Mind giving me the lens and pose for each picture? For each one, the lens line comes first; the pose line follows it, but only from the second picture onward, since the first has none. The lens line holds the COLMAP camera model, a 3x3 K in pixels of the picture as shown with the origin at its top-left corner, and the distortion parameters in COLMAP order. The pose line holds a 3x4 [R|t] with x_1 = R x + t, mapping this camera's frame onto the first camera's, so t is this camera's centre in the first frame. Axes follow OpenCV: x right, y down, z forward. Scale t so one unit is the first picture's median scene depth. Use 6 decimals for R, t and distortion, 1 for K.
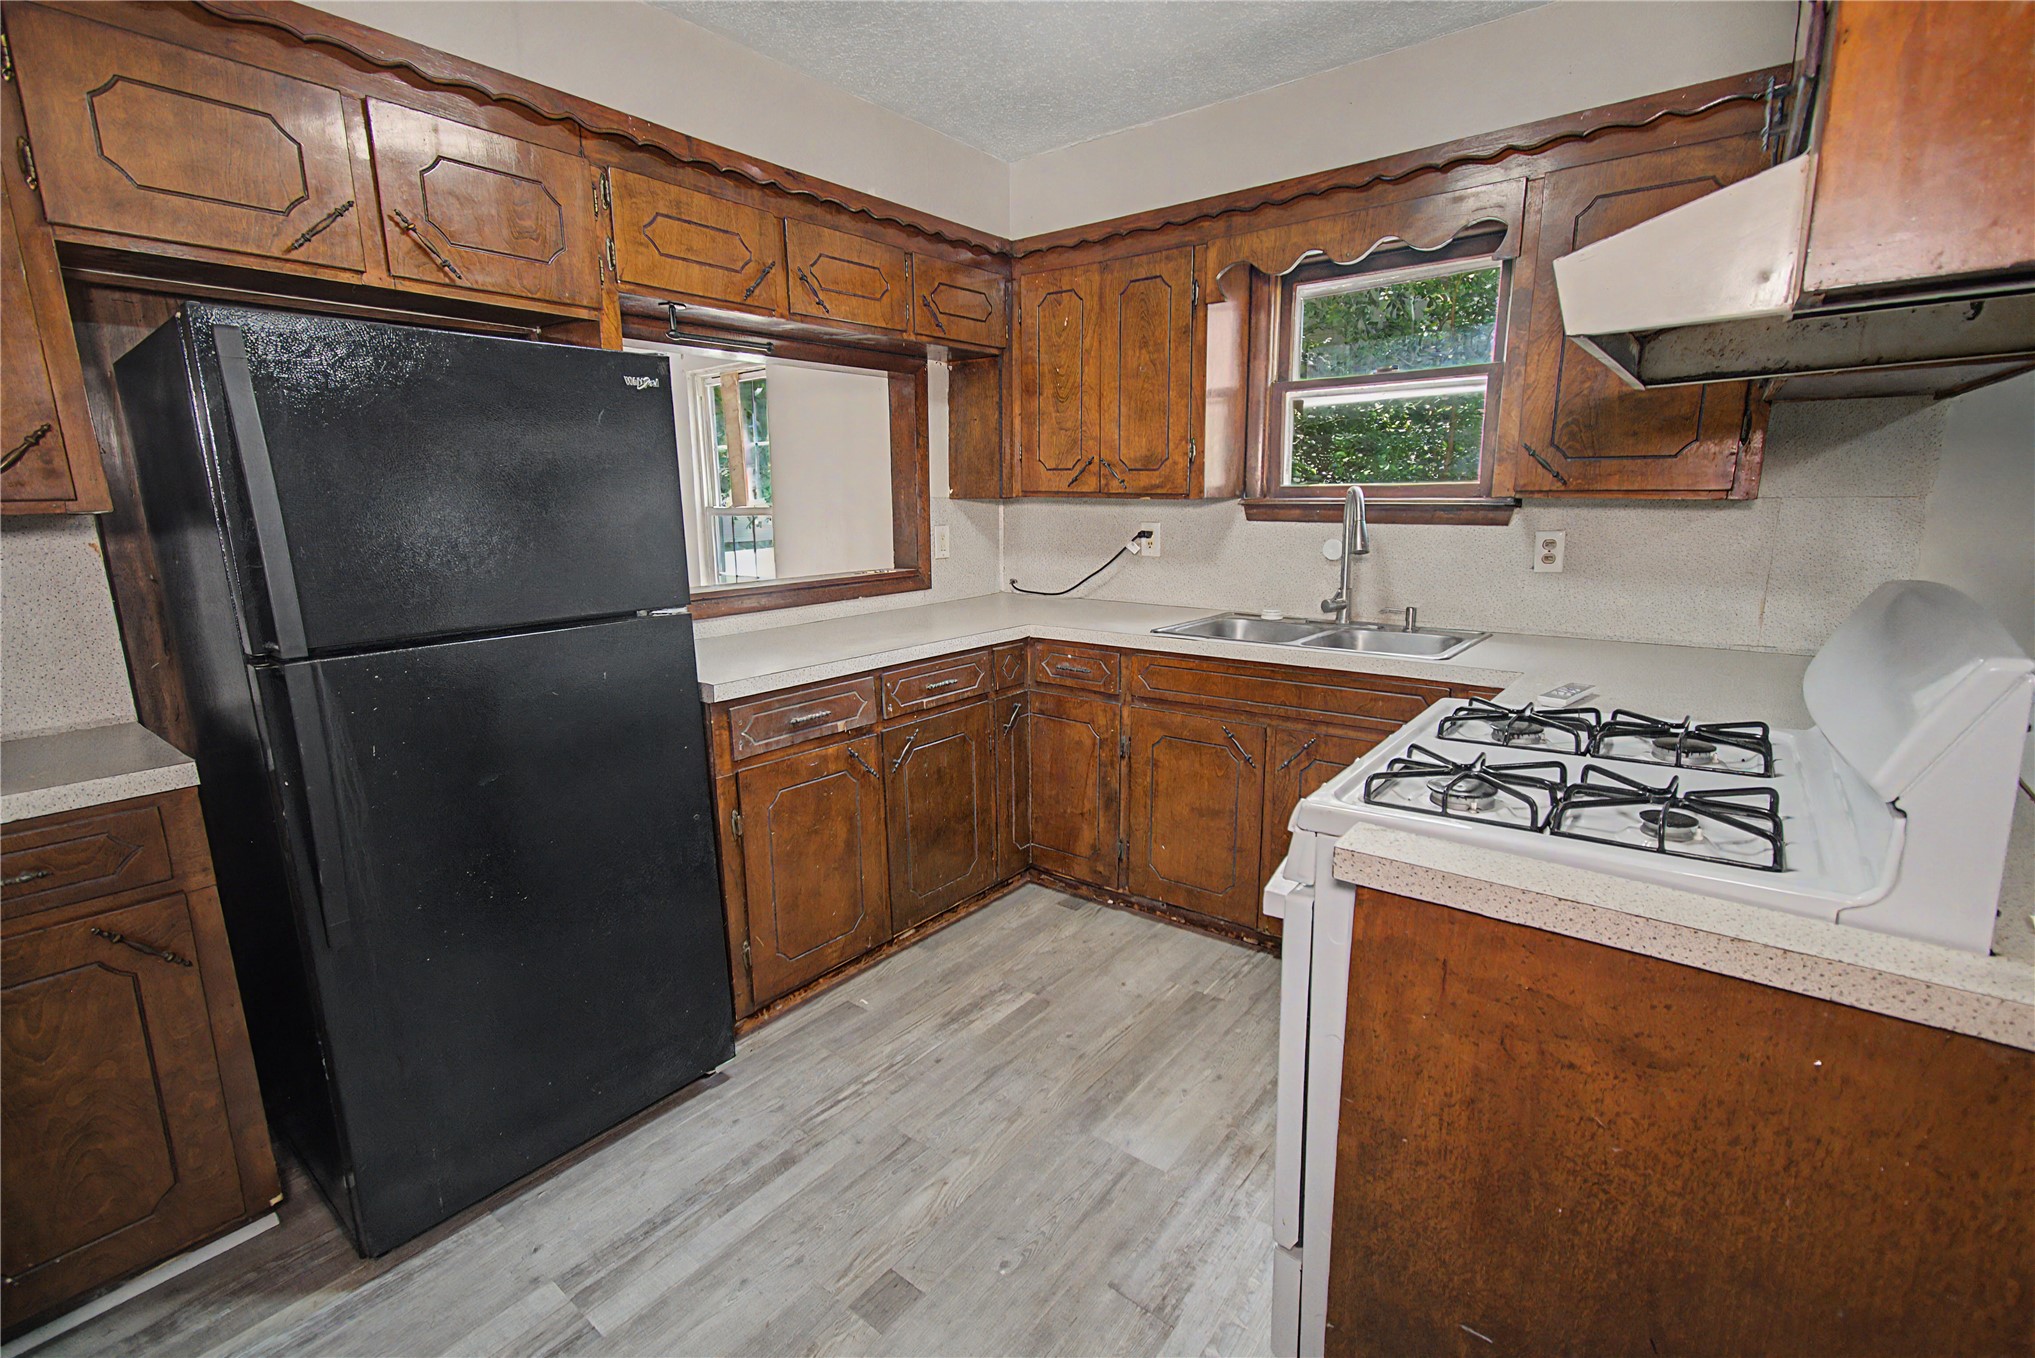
lens RADIAL K [[905.0, 0, 1023.8], [0, 905.0, 669.2], [0, 0, 1]] dist [-0.000895, 0.000970]
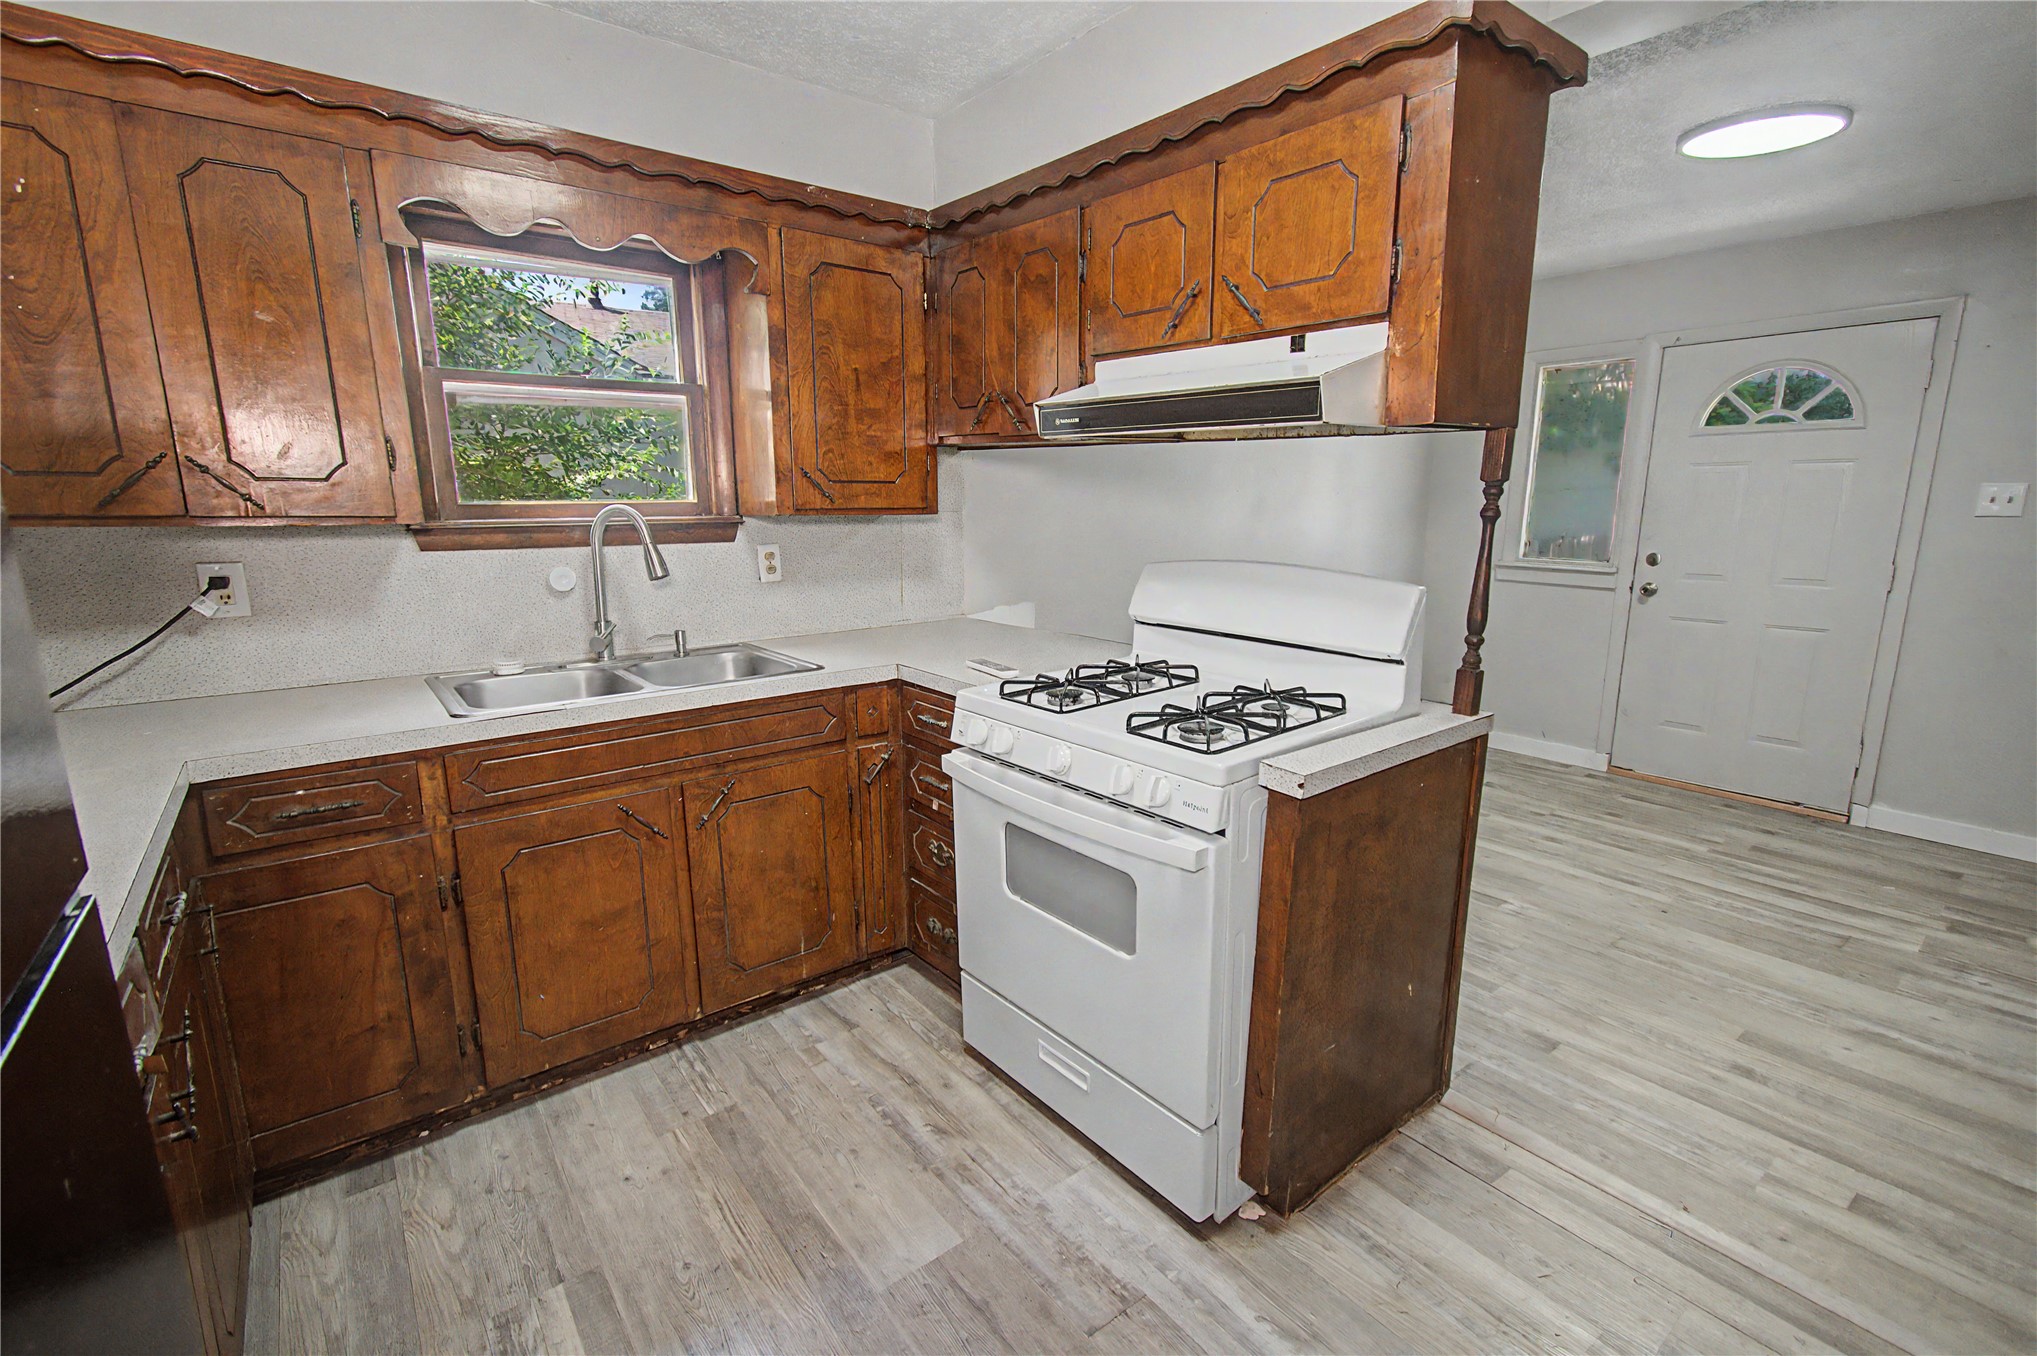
lens RADIAL K [[905.9, 0, 1010.5], [0, 905.9, 674.9], [0, 0, 1]] dist [-0.000895, 0.000970]
pose [[0.242178, -0.182335, 0.952945, -0.432140], [0.188045, 0.972380, 0.138265, -0.093199], [-0.951835, 0.145711, 0.269776, 0.430404]]
